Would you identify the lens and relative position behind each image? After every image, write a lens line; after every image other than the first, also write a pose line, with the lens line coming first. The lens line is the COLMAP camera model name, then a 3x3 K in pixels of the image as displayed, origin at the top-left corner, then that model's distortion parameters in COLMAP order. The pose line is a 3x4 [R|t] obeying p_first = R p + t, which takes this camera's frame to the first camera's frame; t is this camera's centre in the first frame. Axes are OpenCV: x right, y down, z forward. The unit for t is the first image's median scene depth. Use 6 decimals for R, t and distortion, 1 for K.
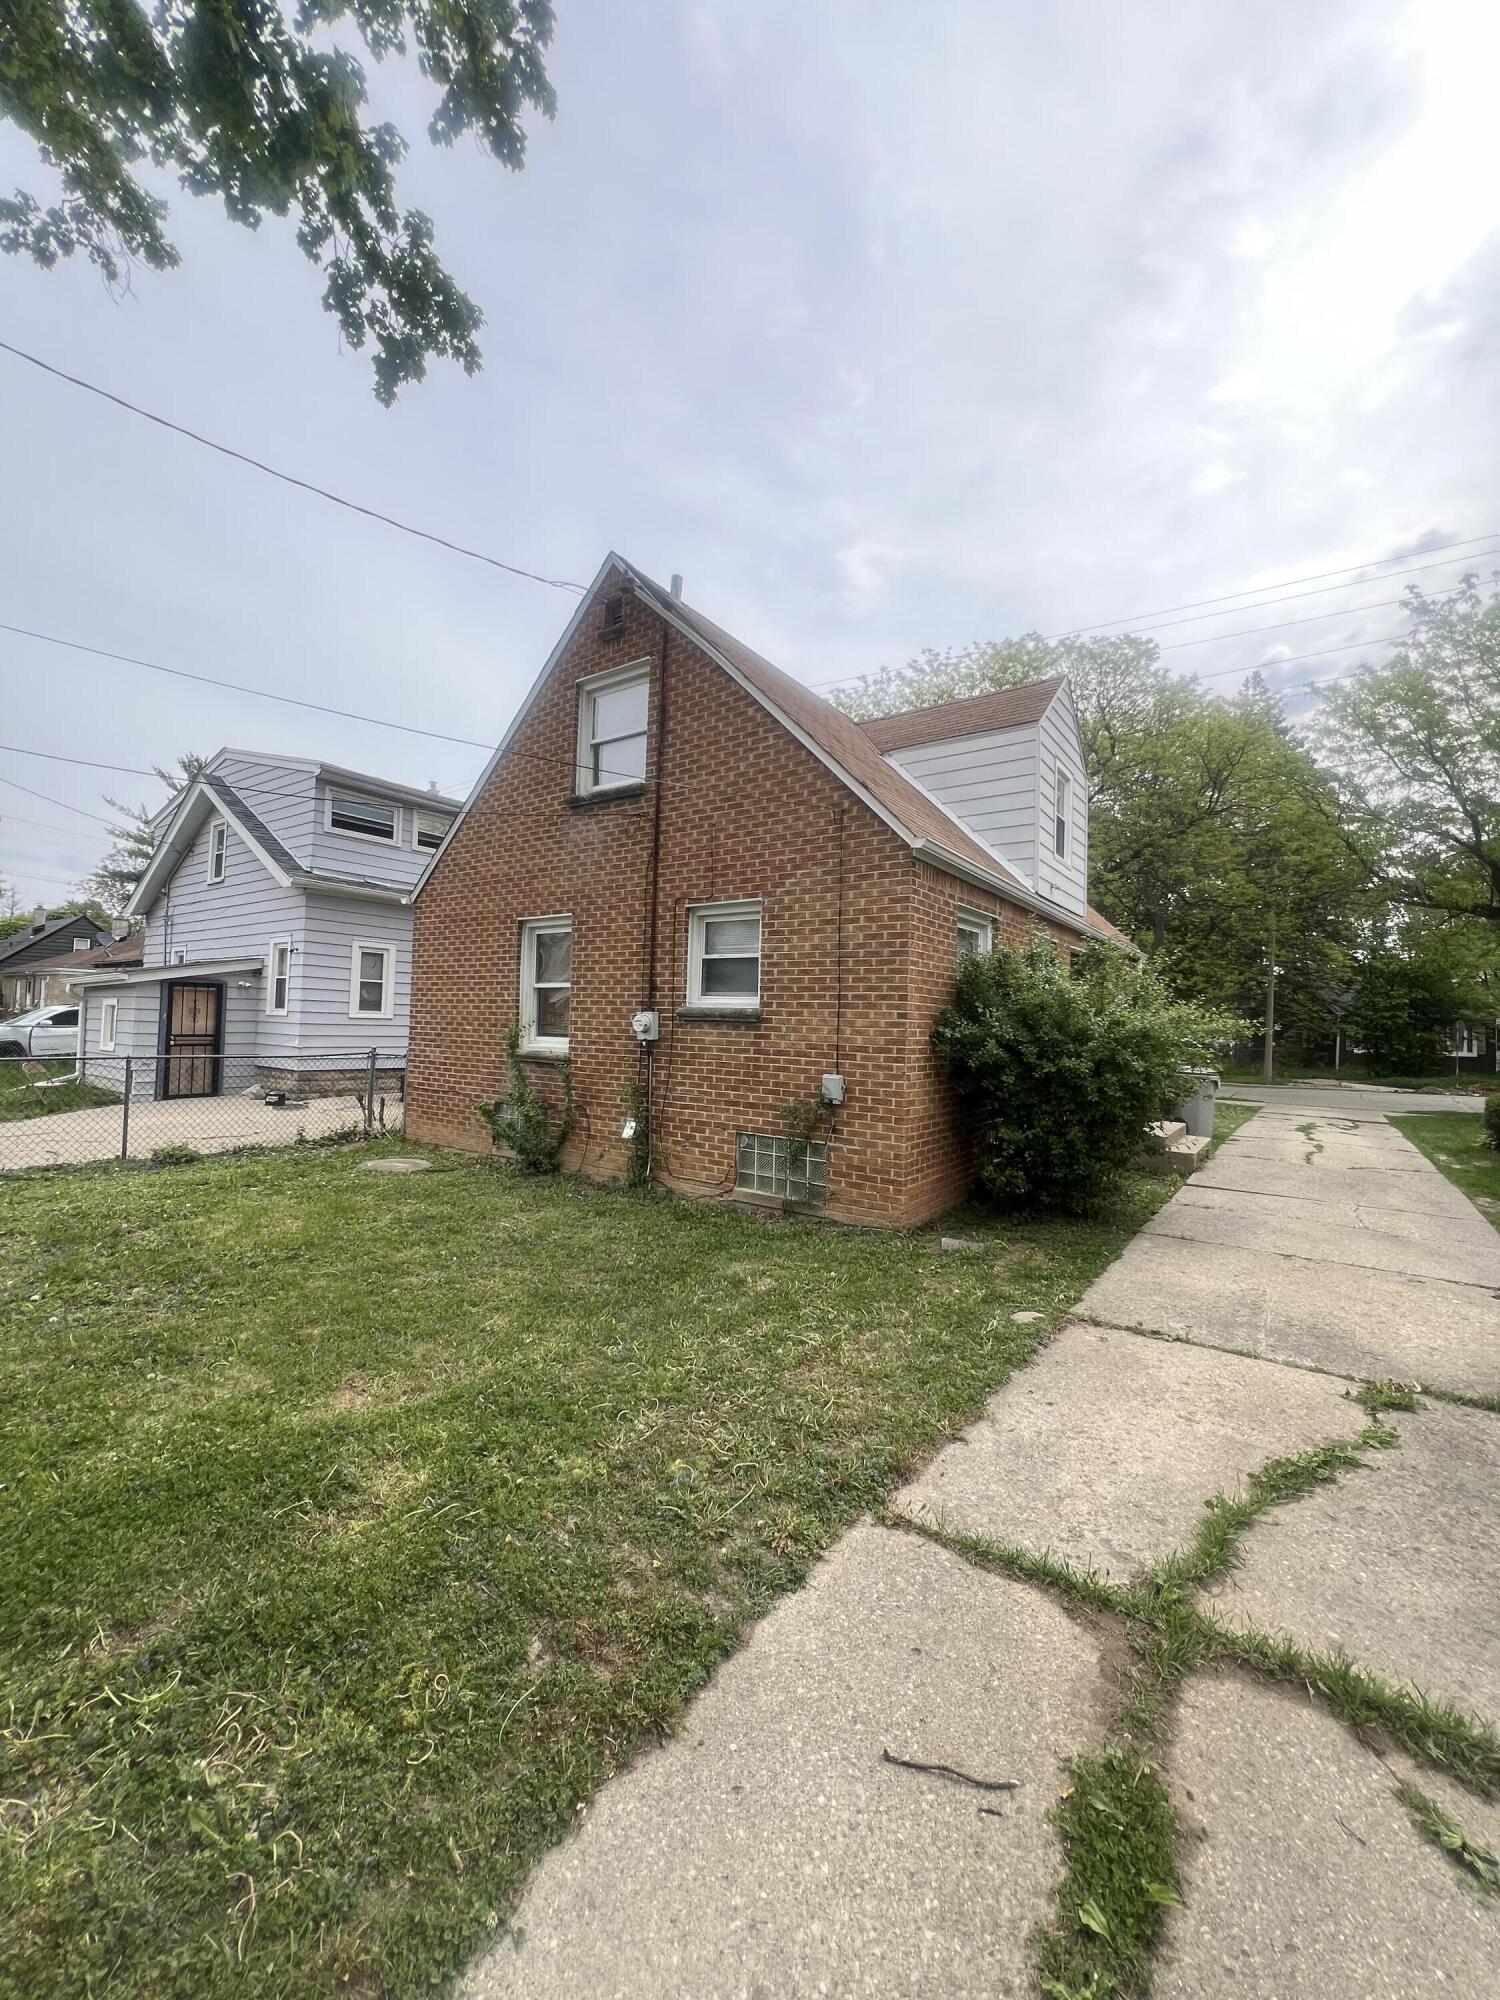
lens RADIAL K [[791.2, 0, 750.0], [0, 791.2, 1000.0], [0, 0, 1]] dist [-0.019561, -0.000085]
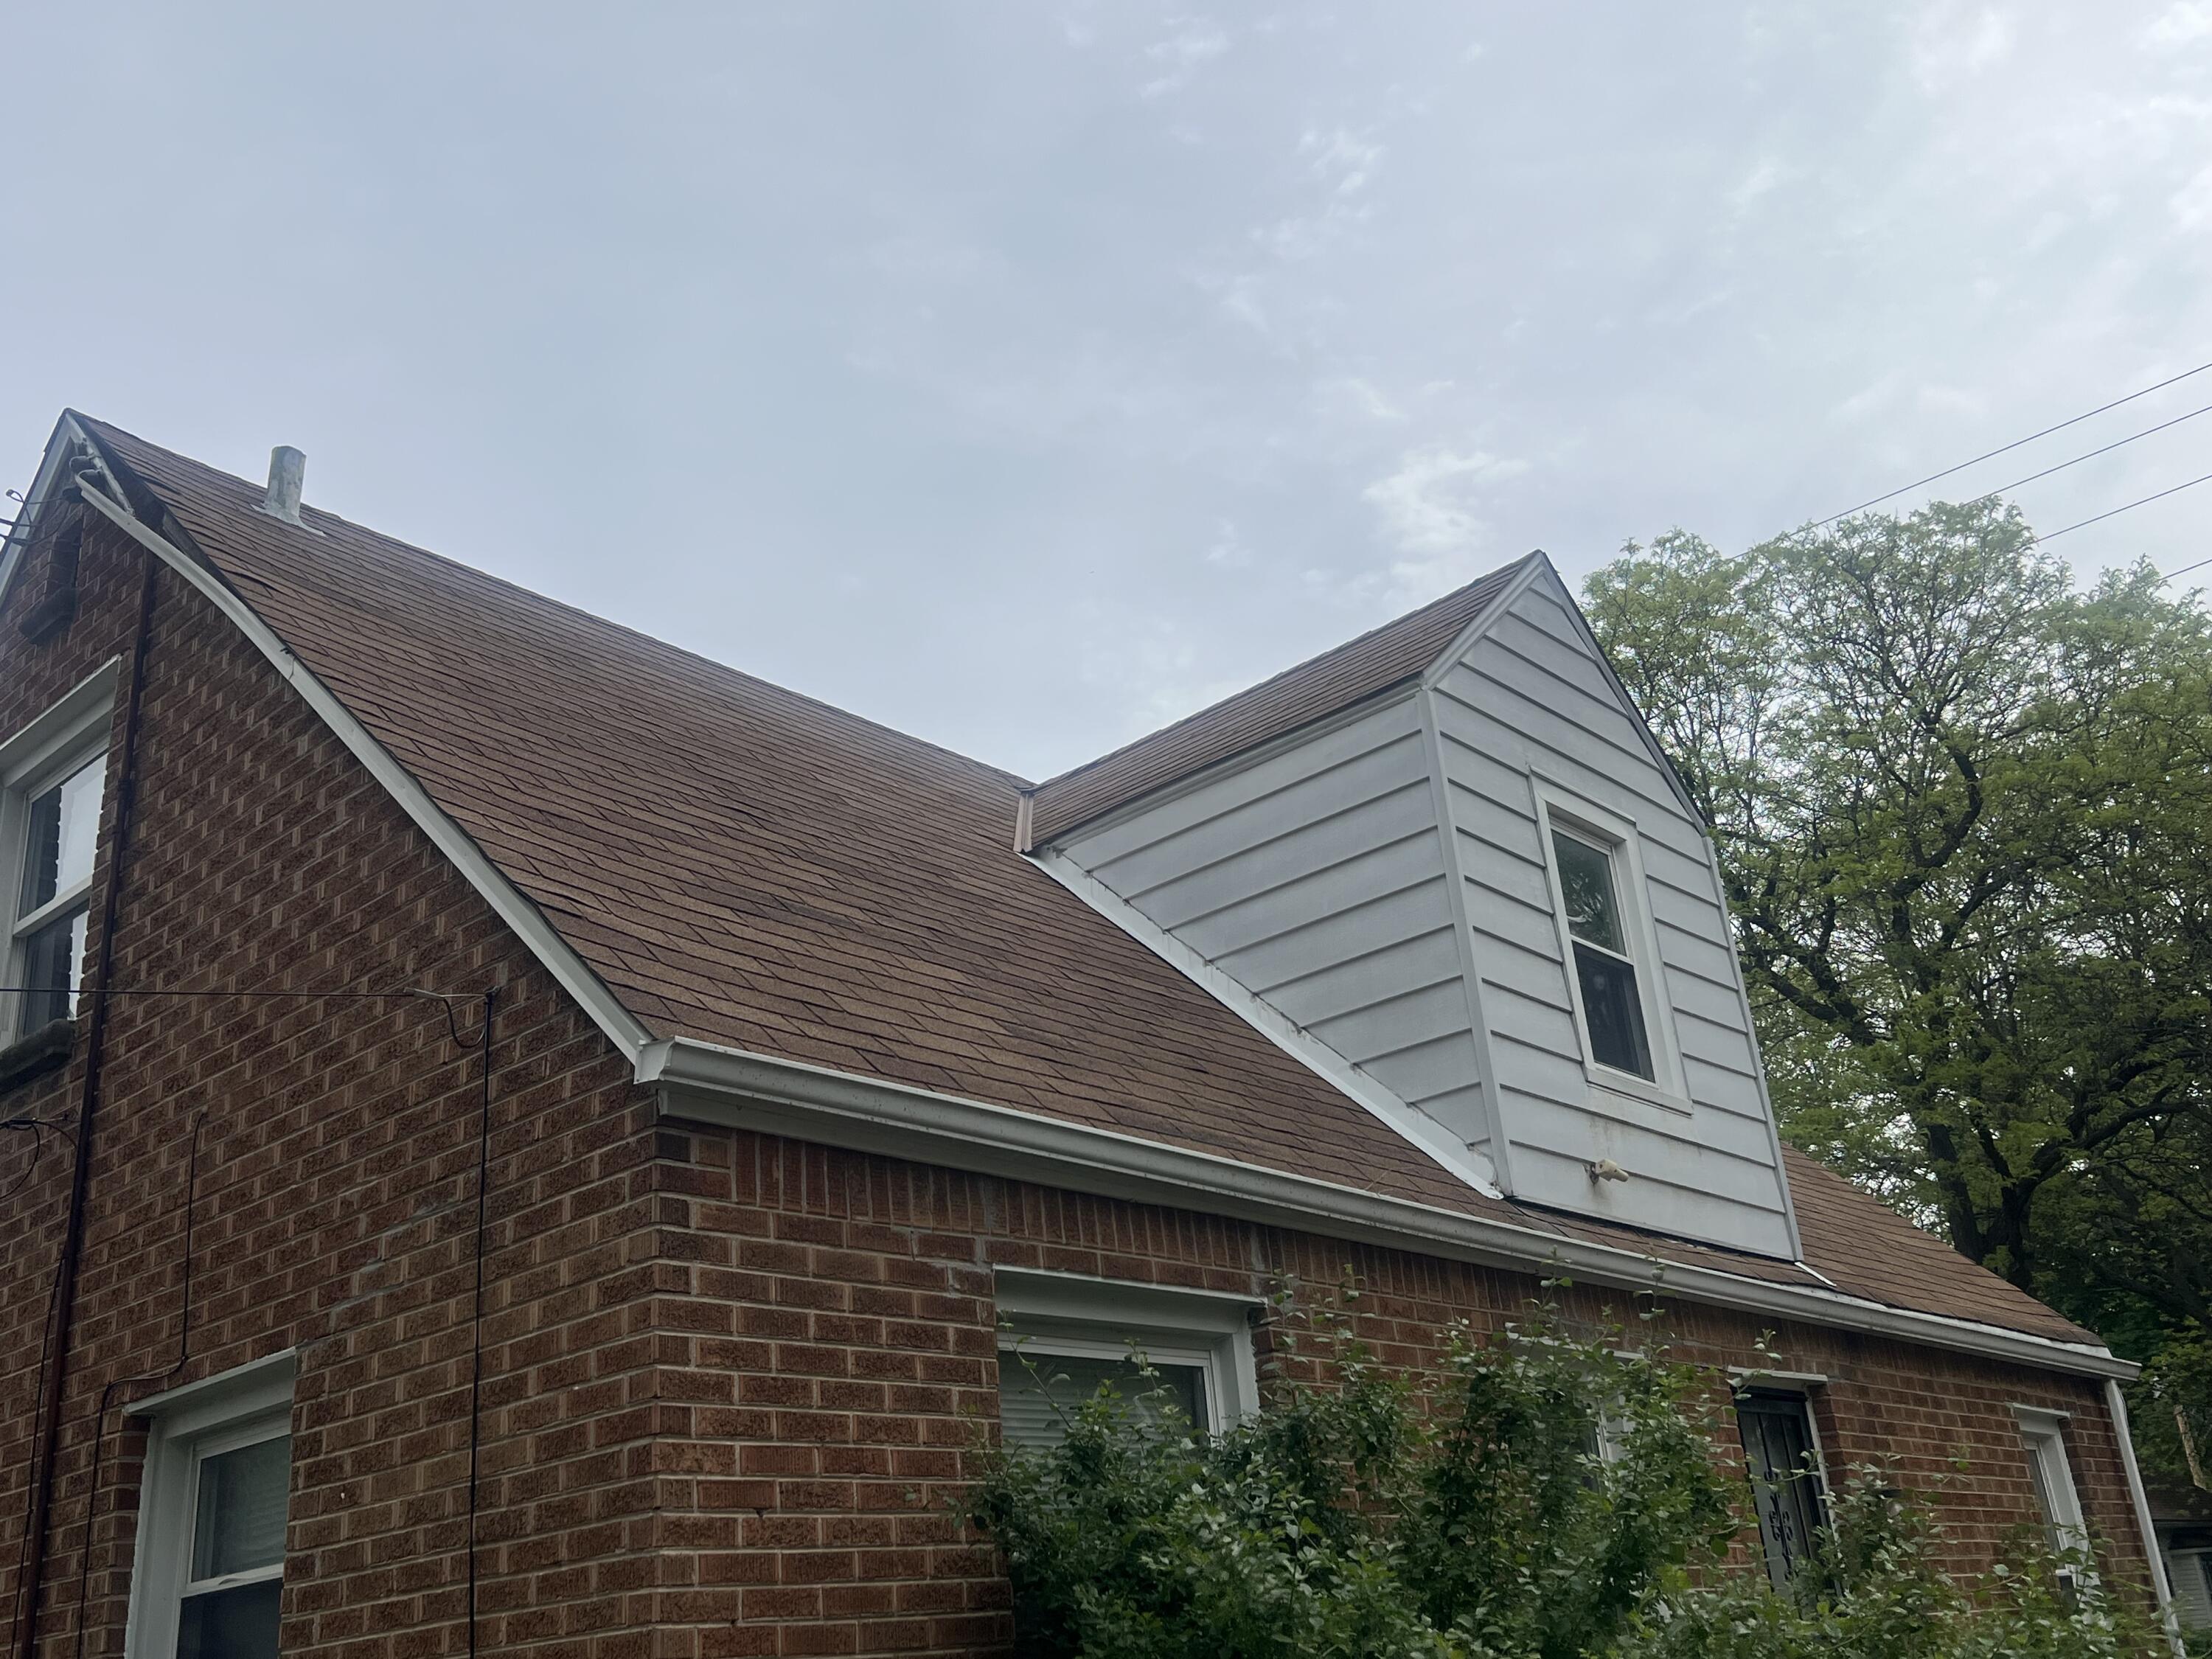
lens RADIAL K [[2086.0, 0, 1106.0], [0, 2086.0, 829.5], [0, 0, 1]] dist [0.004983, -0.007823]
pose [[0.987499, -0.146232, -0.058839, 0.374397], [0.114504, 0.922032, -0.369791, 0.006777], [0.108326, 0.358431, 0.927250, 0.293498]]
